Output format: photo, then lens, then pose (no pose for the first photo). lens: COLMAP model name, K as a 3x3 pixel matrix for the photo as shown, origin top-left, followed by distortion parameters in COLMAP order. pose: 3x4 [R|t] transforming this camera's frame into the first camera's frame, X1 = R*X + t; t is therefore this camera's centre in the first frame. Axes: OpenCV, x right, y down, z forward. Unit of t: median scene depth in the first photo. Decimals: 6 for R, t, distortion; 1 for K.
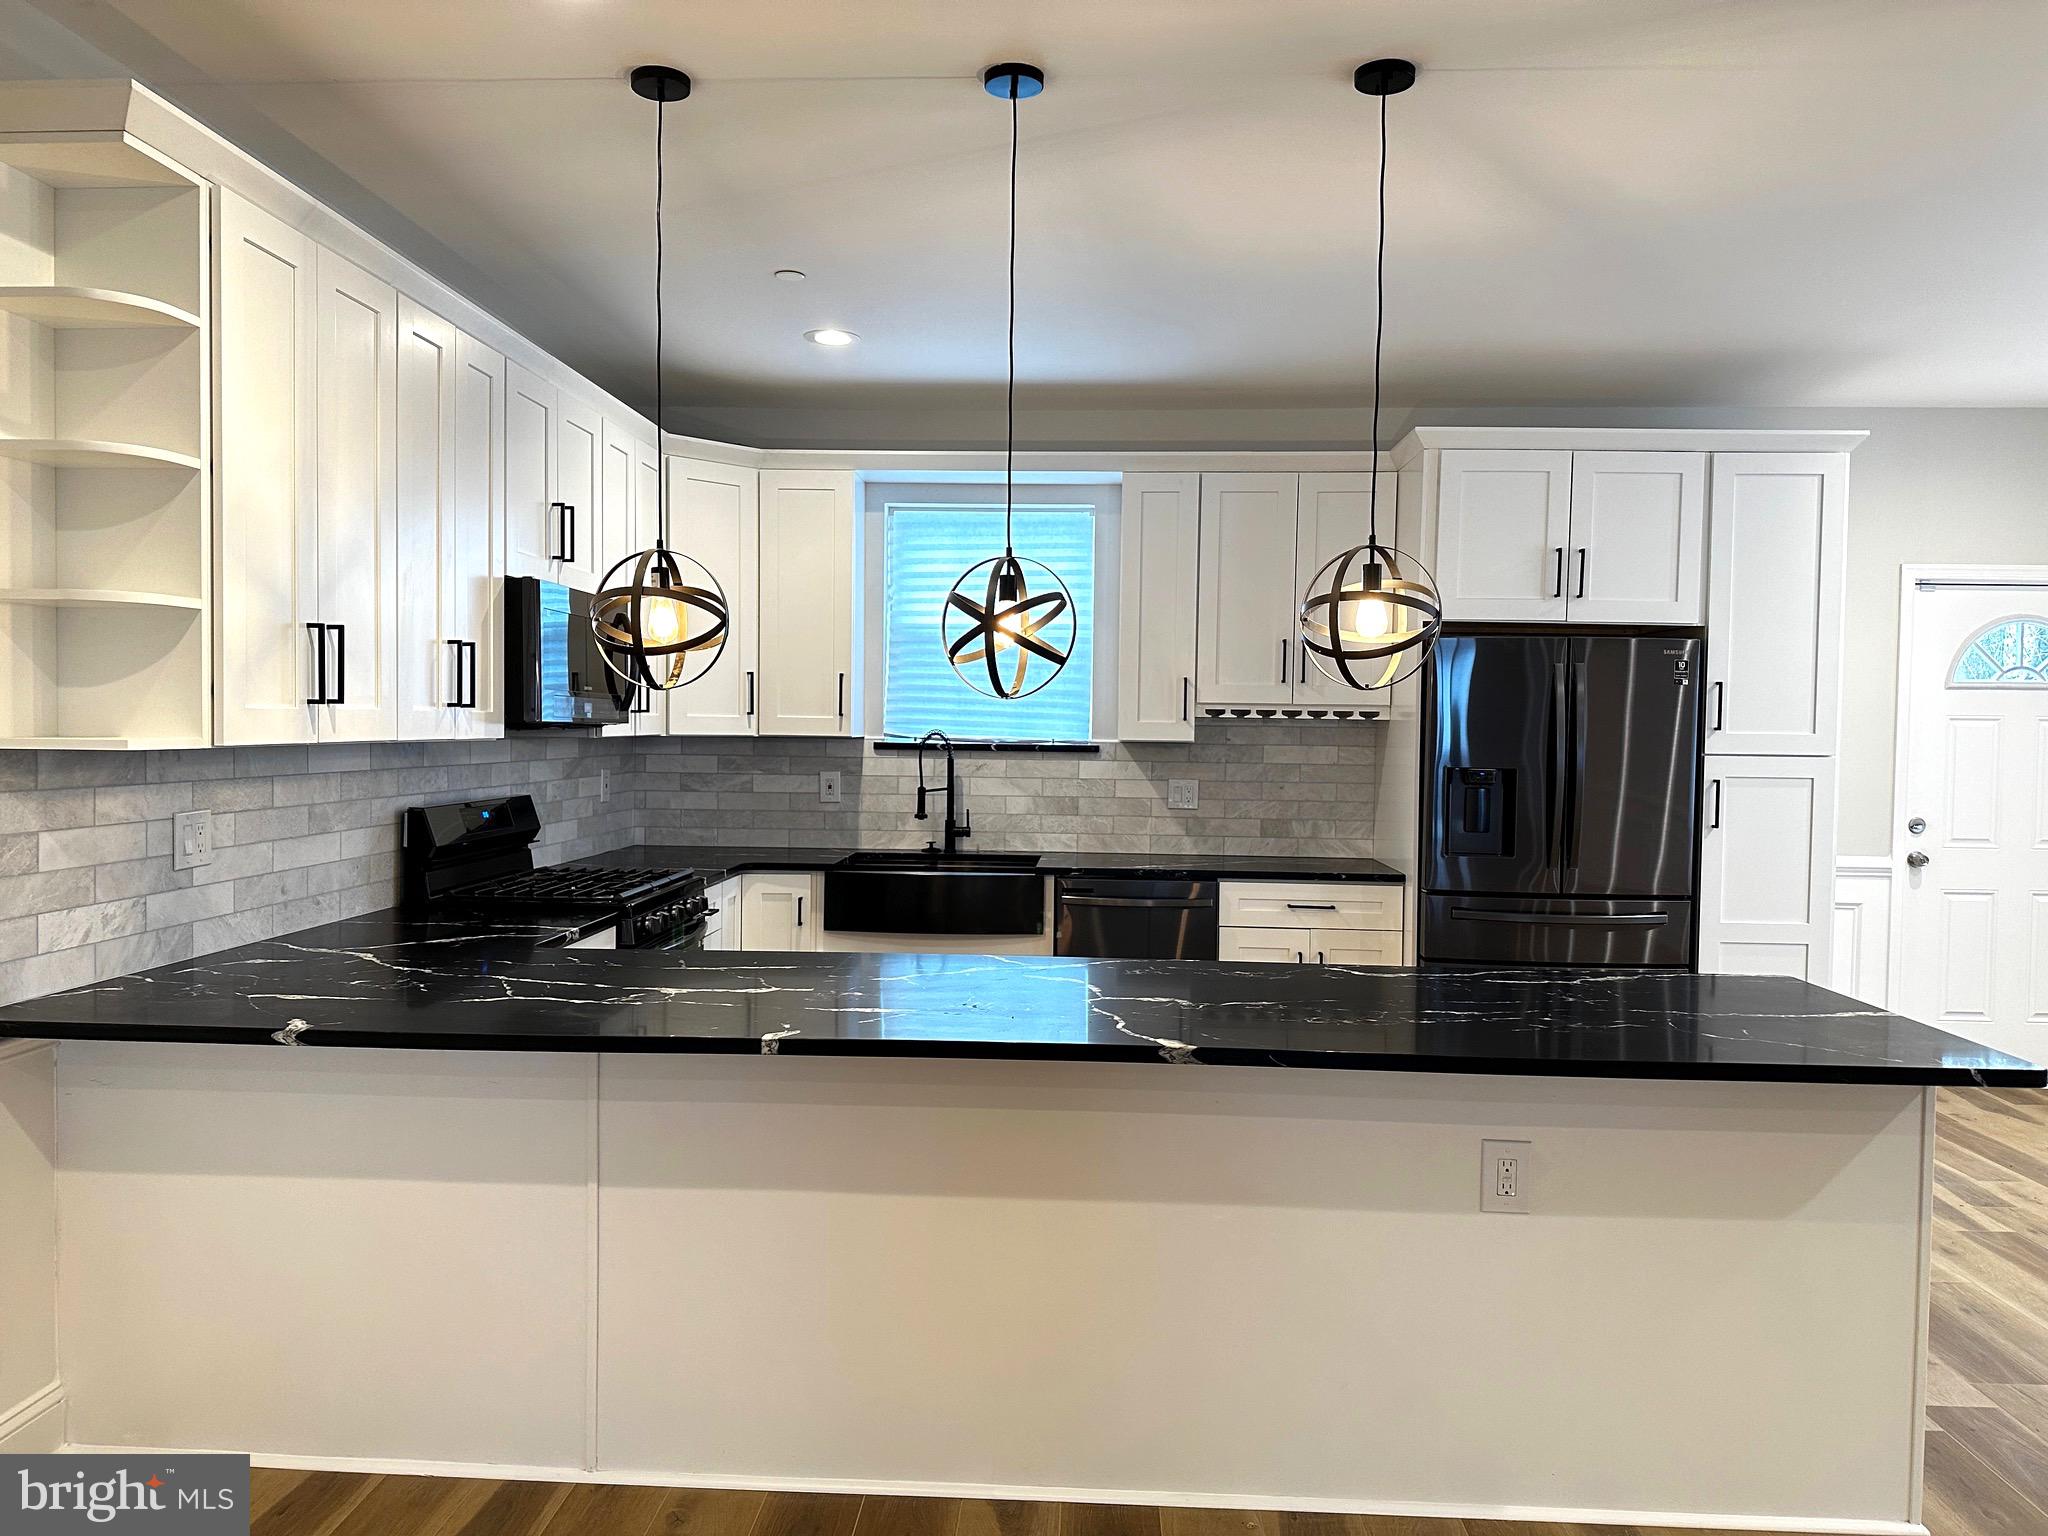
lens RADIAL K [[1428.2, 0, 1031.7], [0, 1428.2, 778.2], [0, 0, 1]] dist [0.037244, -0.048947]
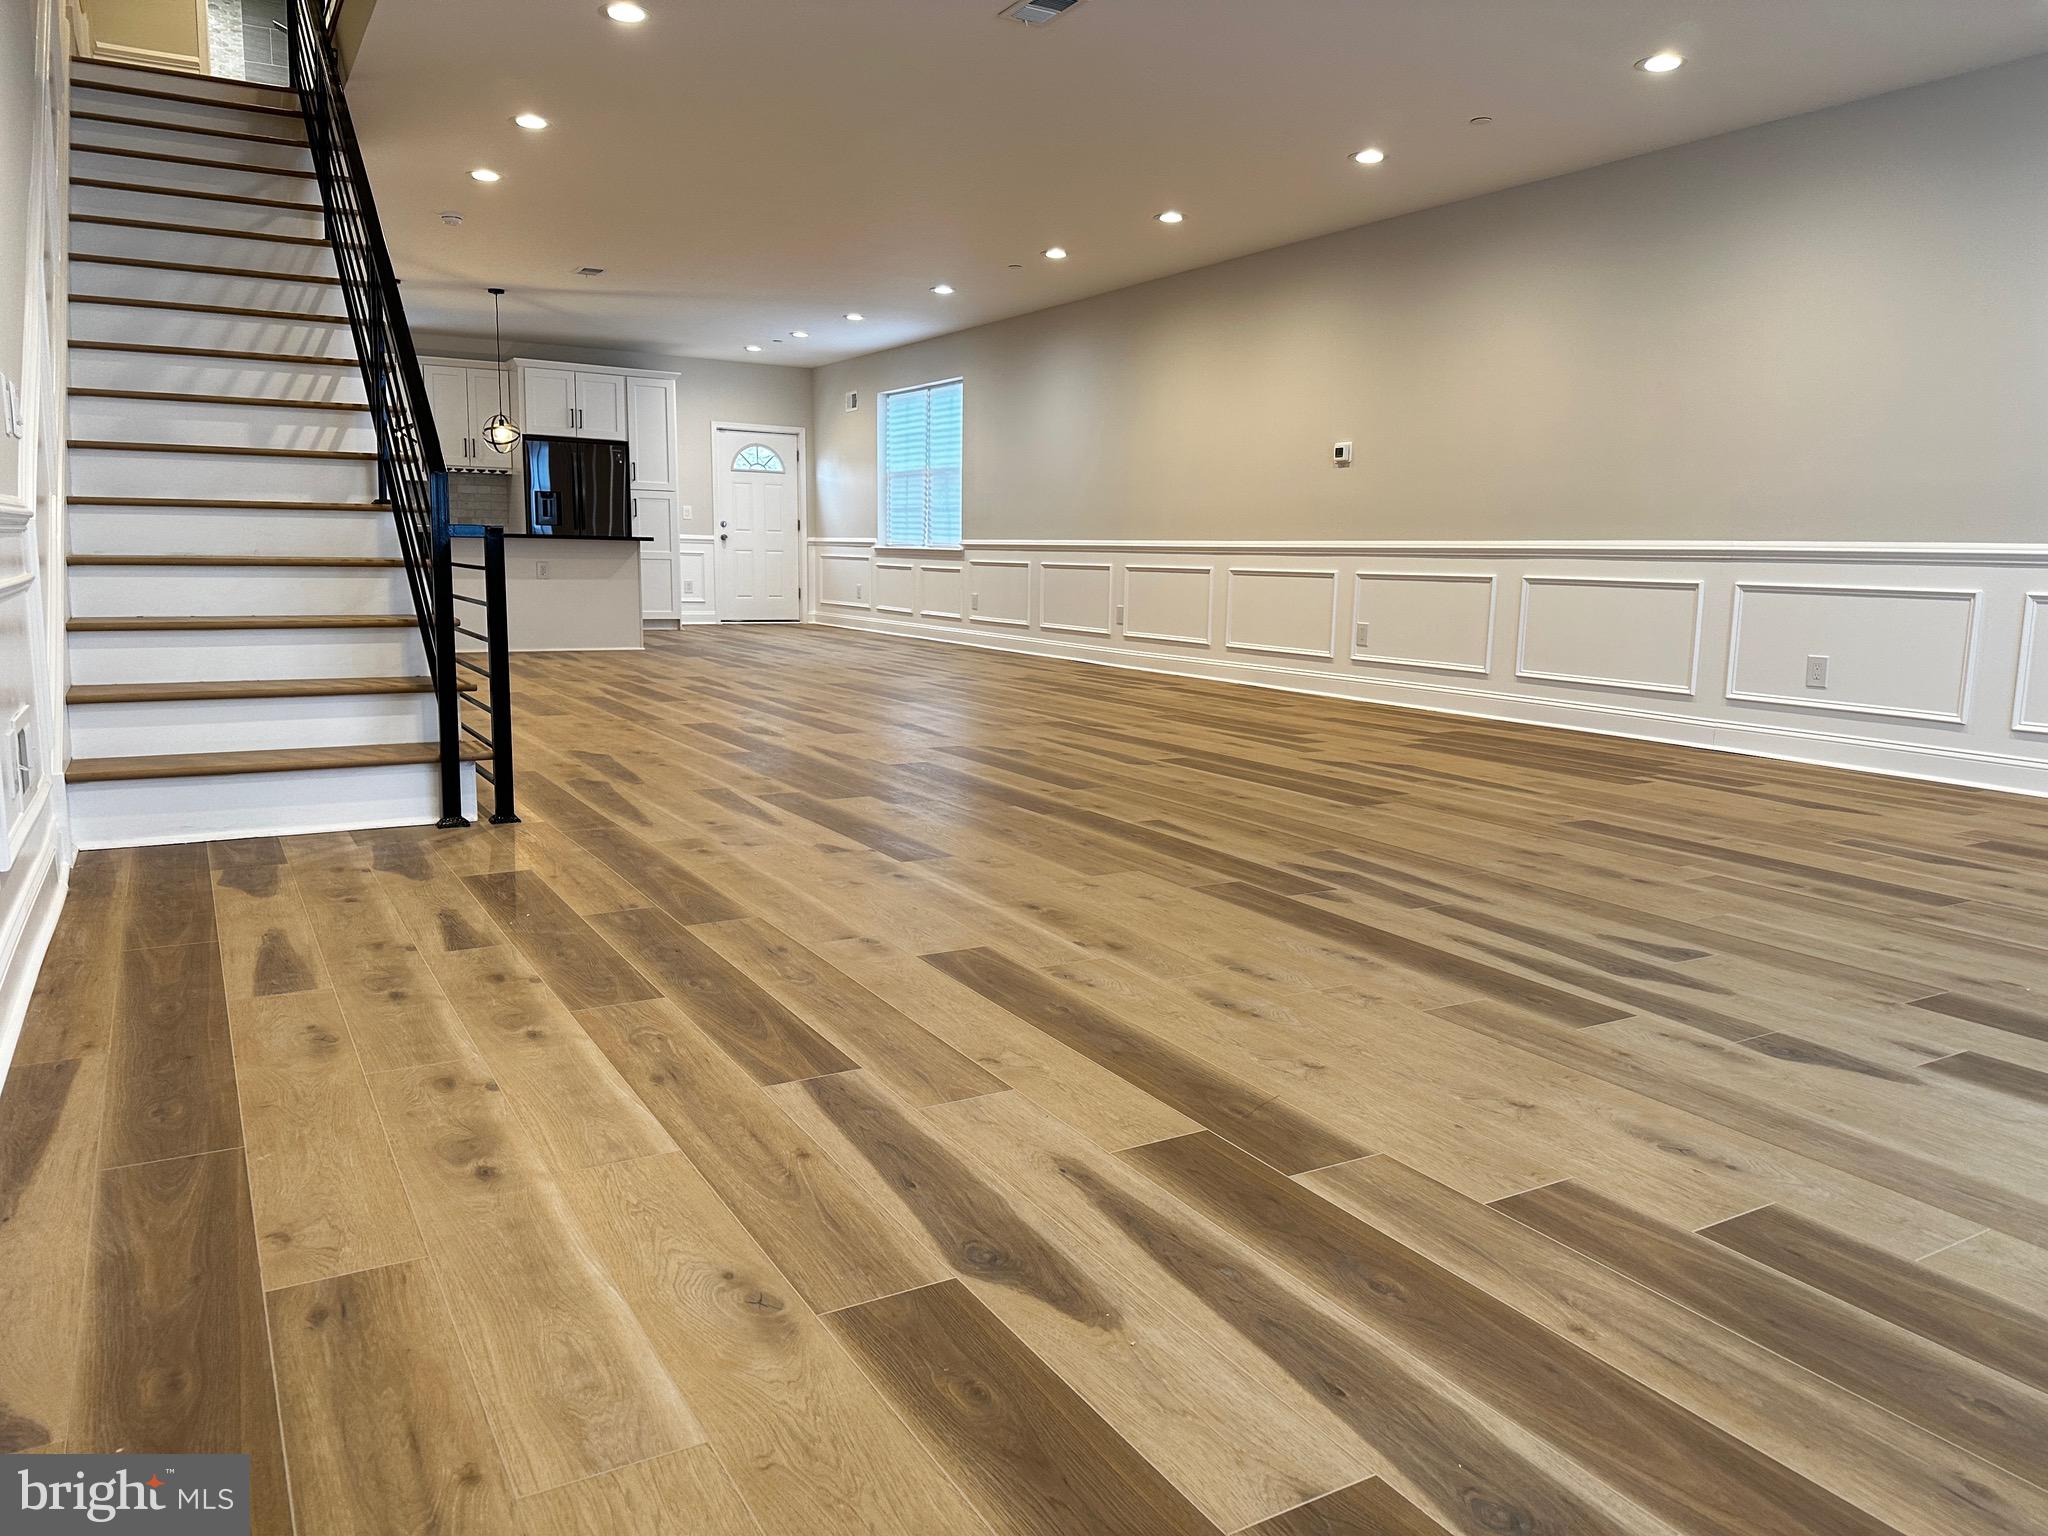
lens RADIAL K [[1428.2, 0, 1031.7], [0, 1428.2, 778.2], [0, 0, 1]] dist [0.037244, -0.048947]
pose [[0.836791, -0.081828, 0.541373, -0.417858], [0.011481, 0.991174, 0.132069, 0.176813], [-0.547402, -0.104299, 0.830345, -1.746998]]
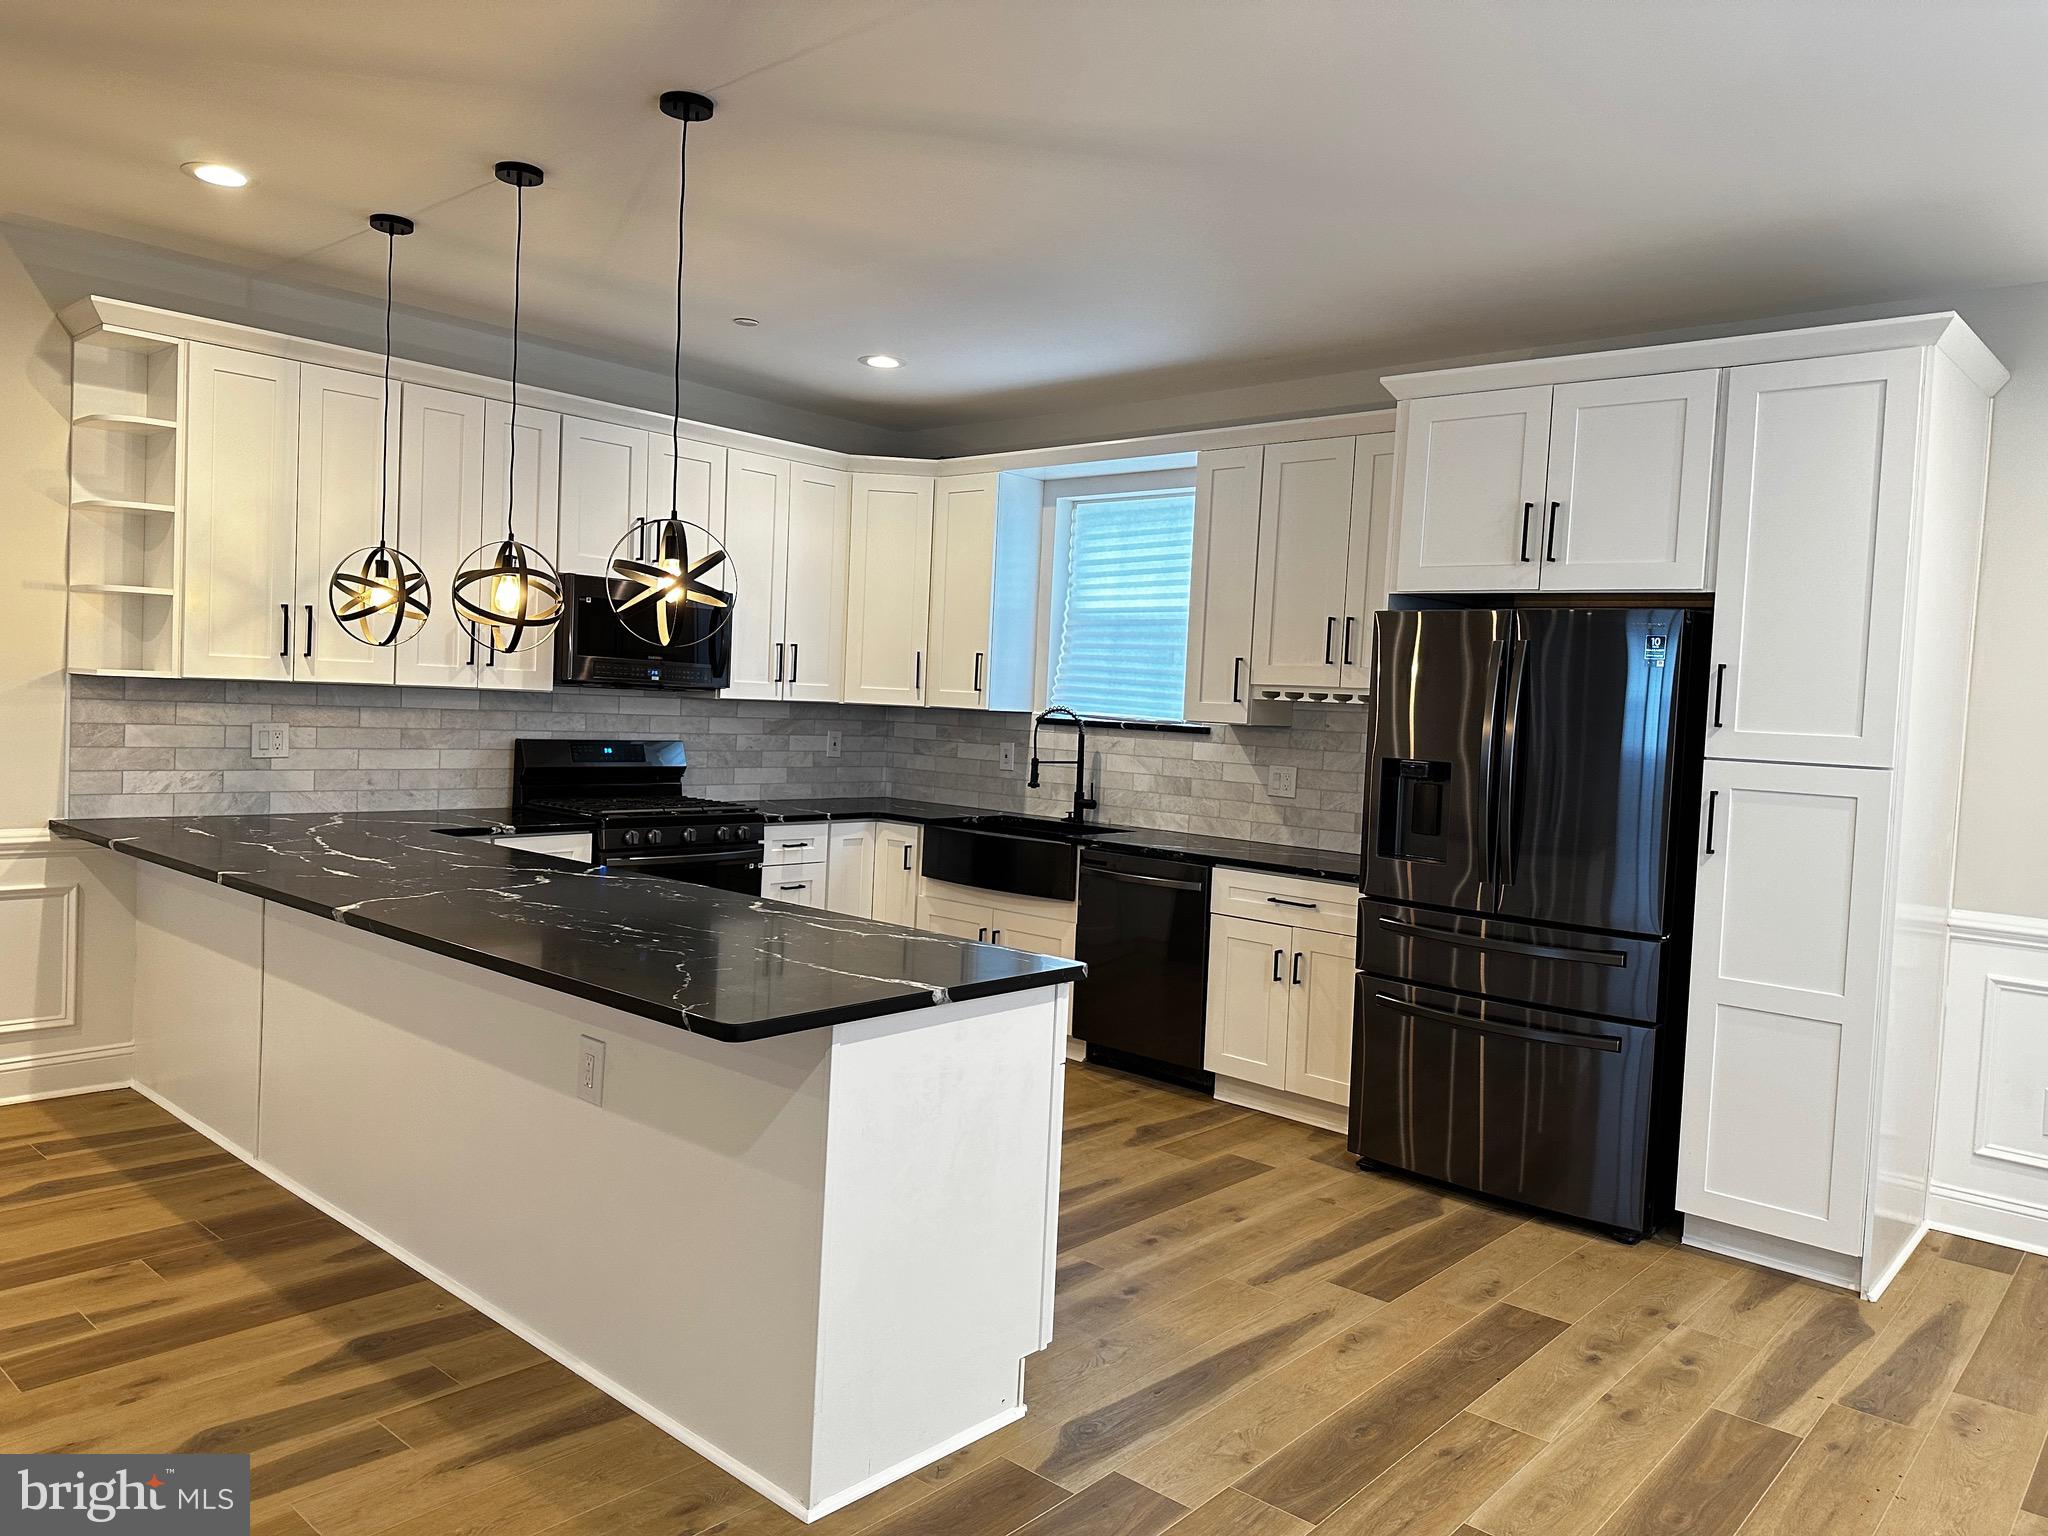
lens RADIAL K [[1436.7, 0, 1024.0], [0, 1436.7, 768.0], [0, 0, 1]] dist [0.037972, -0.049471]
pose [[0.777547, 0.054058, -0.626497, 0.663772], [-0.060929, 0.998087, 0.010502, 0.003021], [0.625866, 0.030006, 0.779353, 0.161893]]
